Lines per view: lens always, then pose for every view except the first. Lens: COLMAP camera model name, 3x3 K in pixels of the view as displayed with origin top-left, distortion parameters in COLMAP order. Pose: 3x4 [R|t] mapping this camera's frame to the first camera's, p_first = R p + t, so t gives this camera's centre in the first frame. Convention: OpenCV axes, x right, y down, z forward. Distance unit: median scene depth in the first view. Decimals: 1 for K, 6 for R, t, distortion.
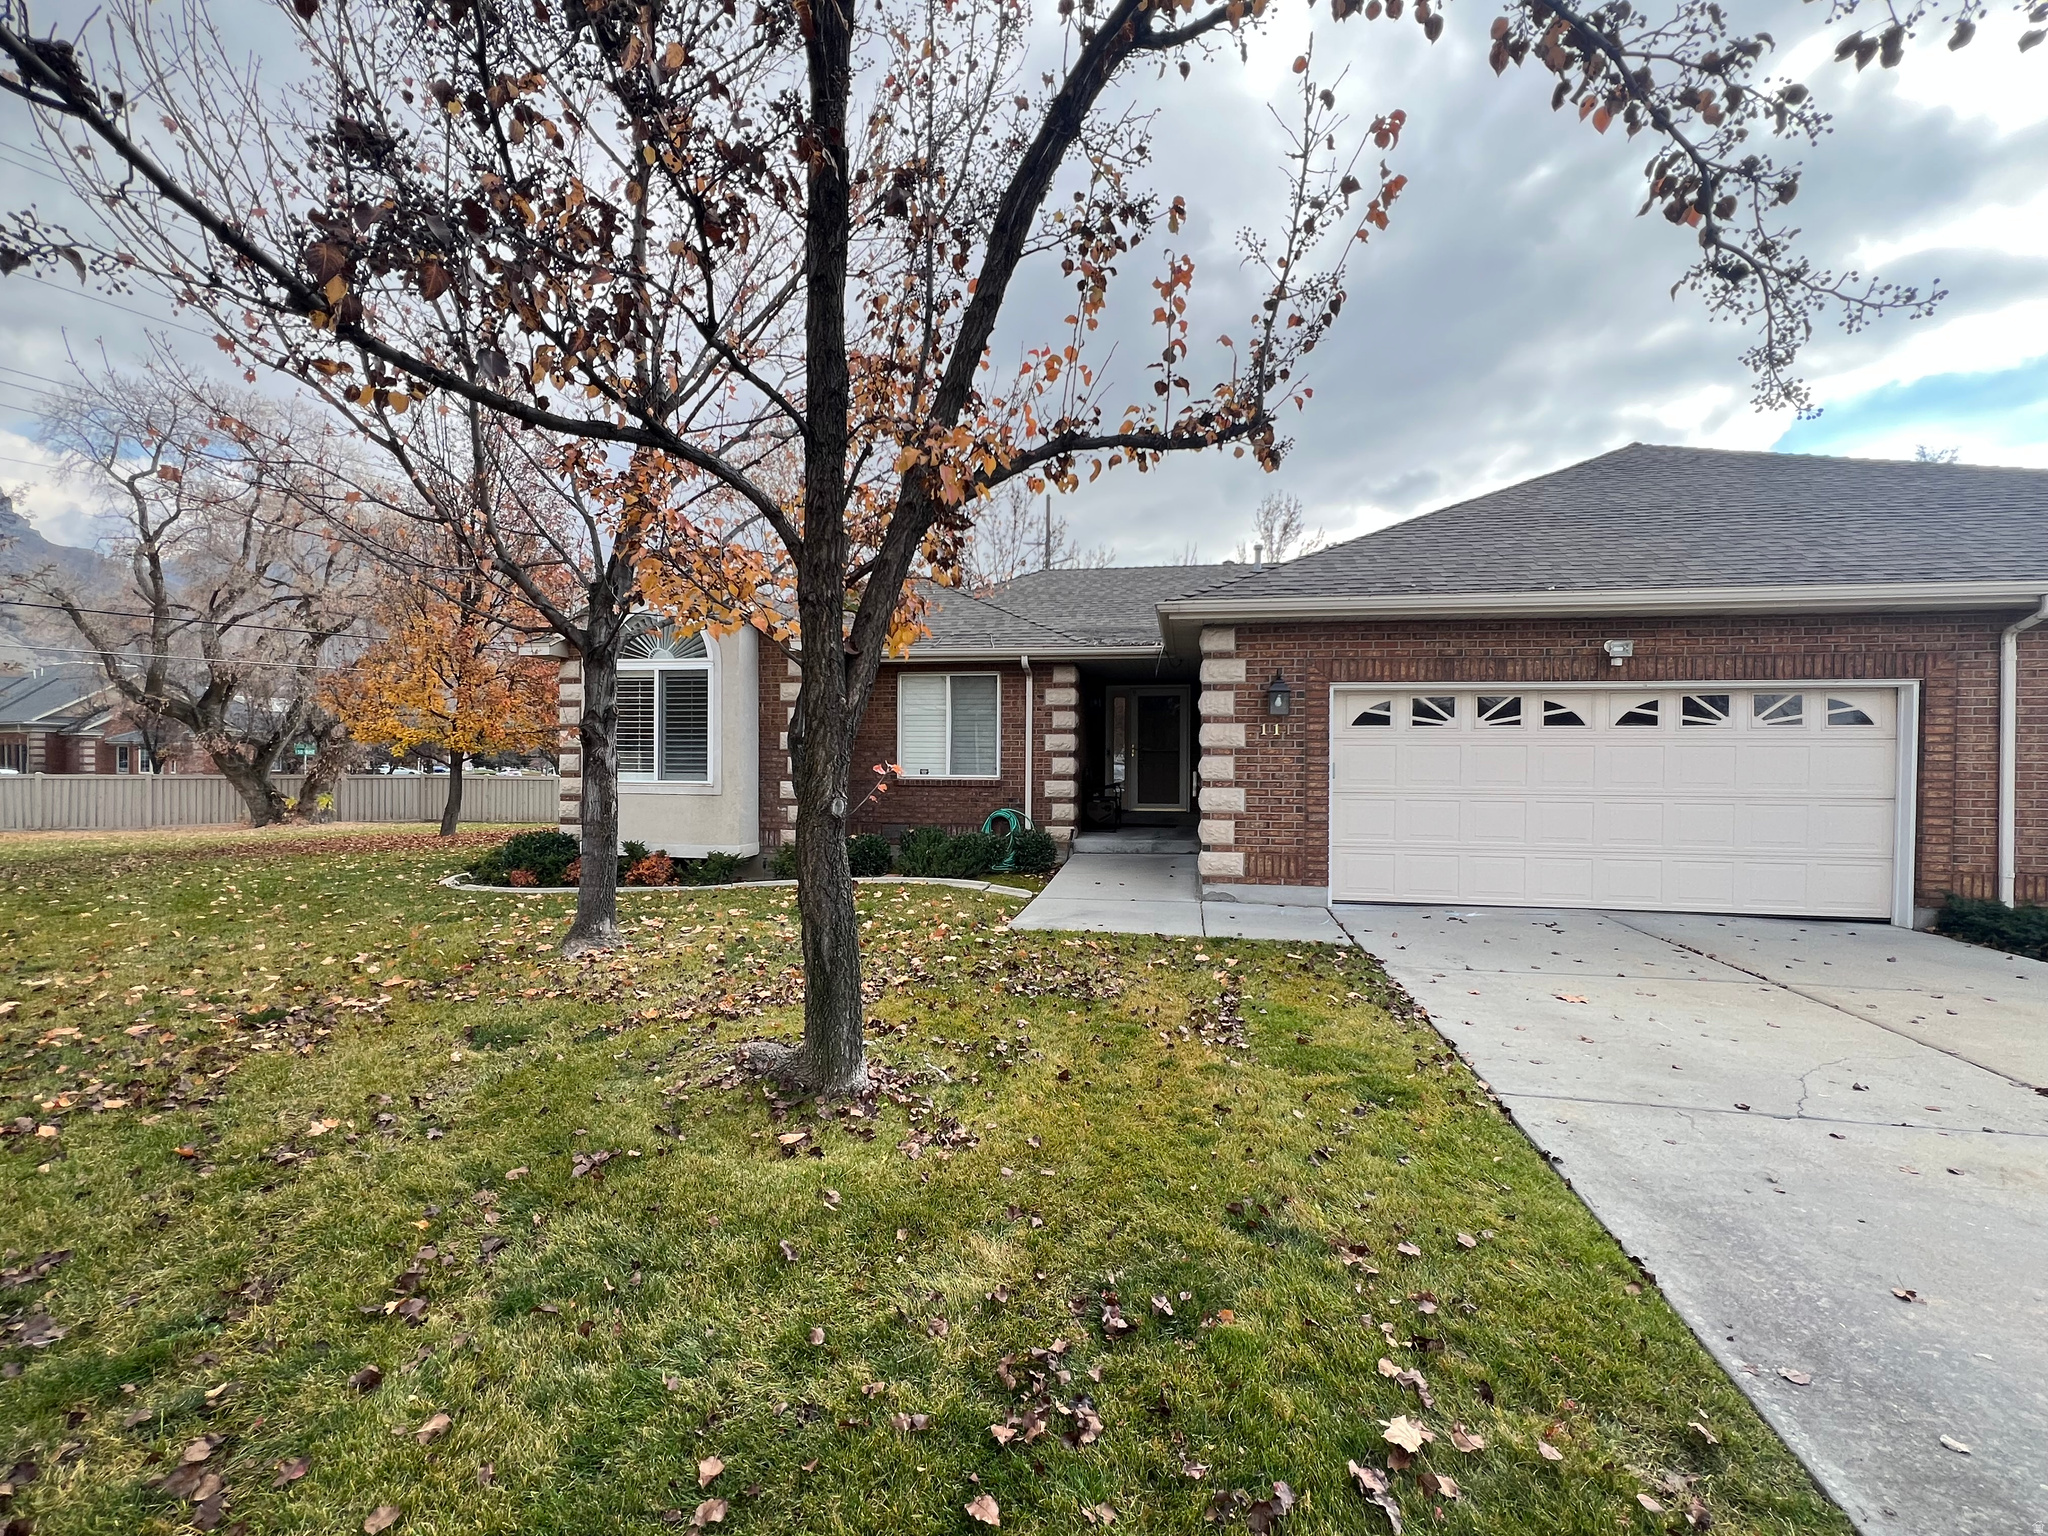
lens RADIAL K [[931.2, 0, 1027.8], [0, 931.2, 770.7], [0, 0, 1]] dist [-0.004612, 0.004369]
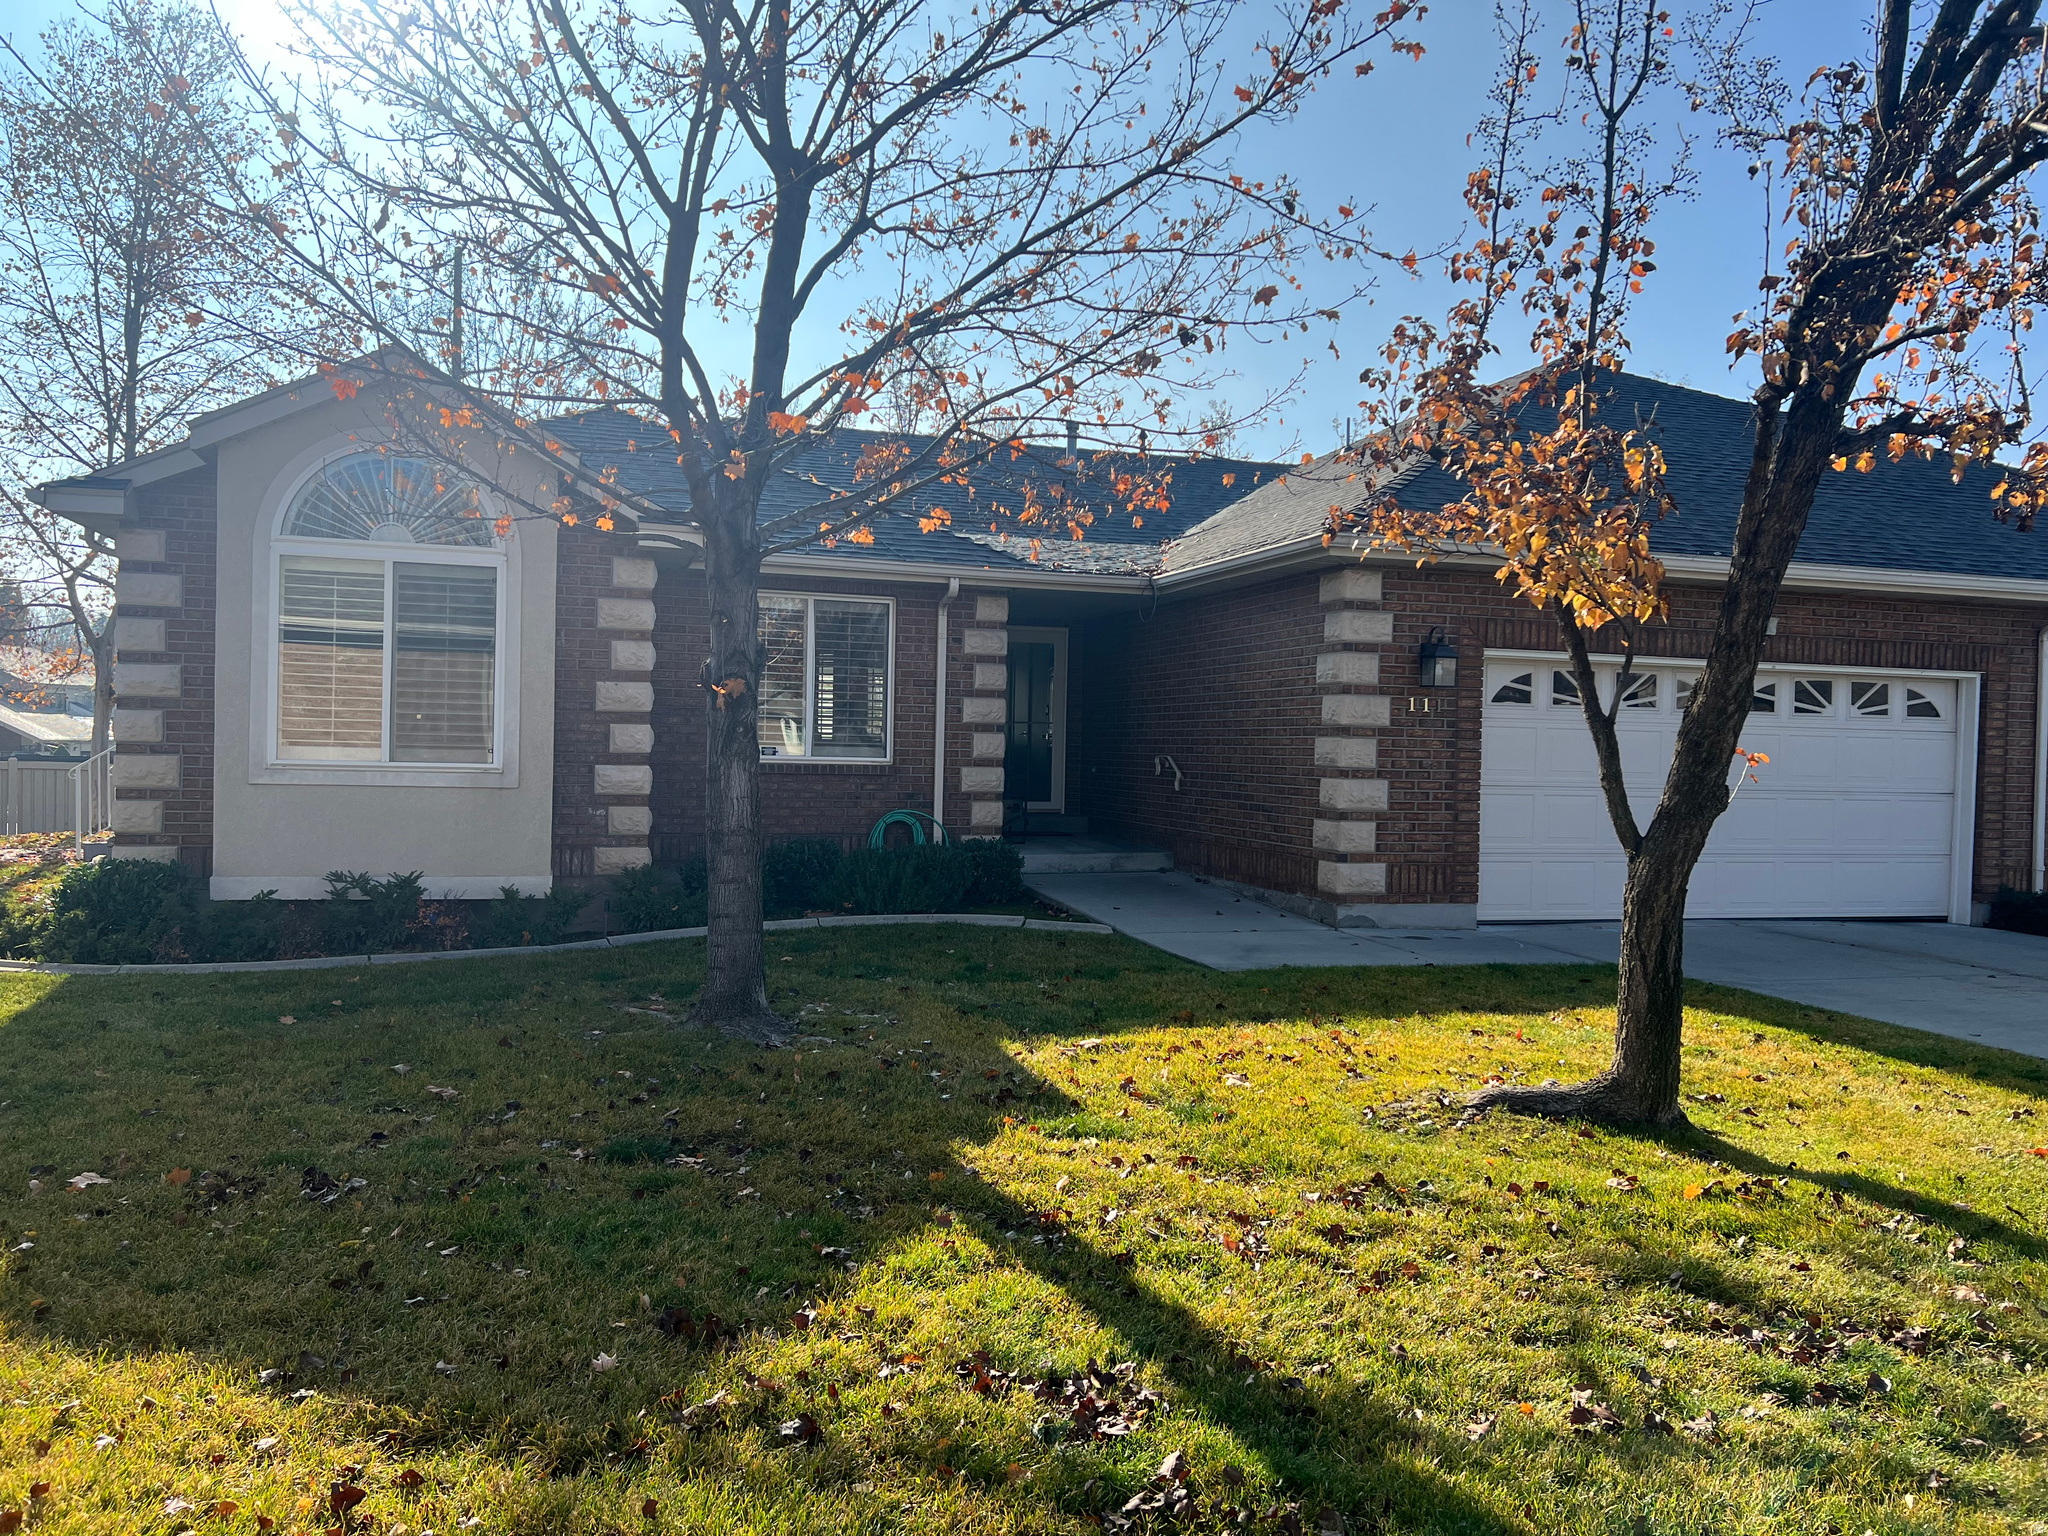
lens RADIAL K [[1556.7, 0, 1028.0], [0, 1556.7, 759.0], [0, 0, 1]] dist [0.048743, -0.023581]
pose [[0.881534, 0.010267, 0.472009, -0.680461], [-0.012482, 0.999921, 0.001560, 0.003355], [-0.471955, -0.007267, 0.881593, -0.002549]]
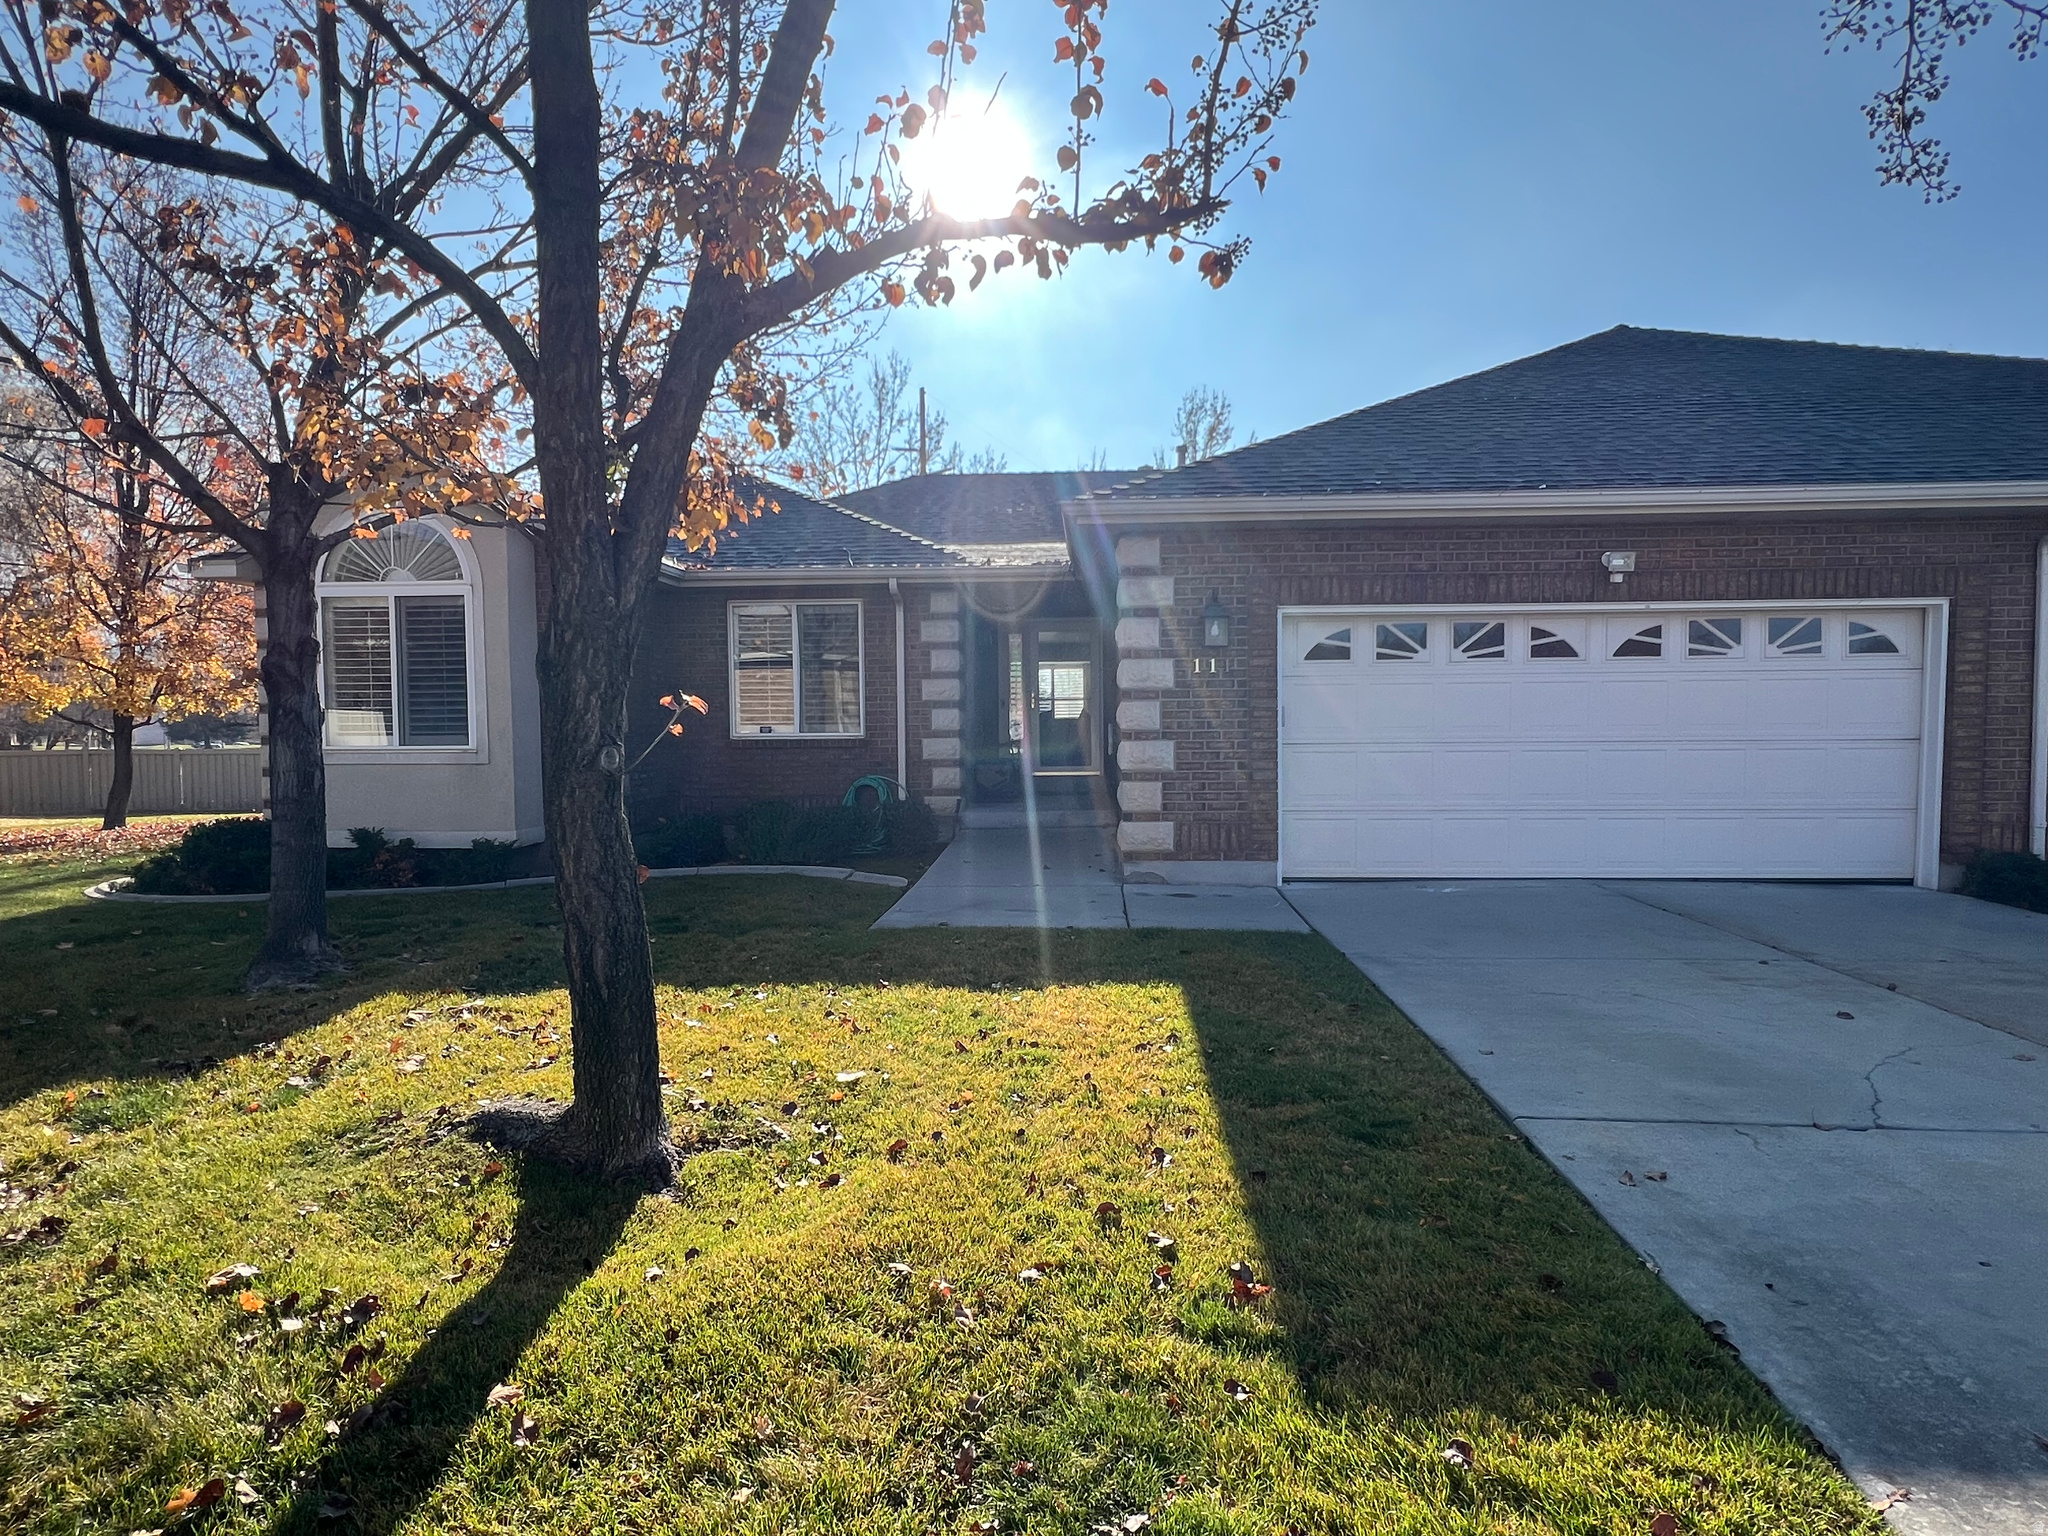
lens RADIAL K [[1129.3, 0, 1034.1], [0, 1129.3, 774.3], [0, 0, 1]] dist [0.000564, 0.000225]
pose [[0.993340, -0.020482, 0.113382, 0.004874], [0.016362, 0.999176, 0.037150, 0.010322], [-0.114050, -0.035047, 0.992857, 0.059215]]
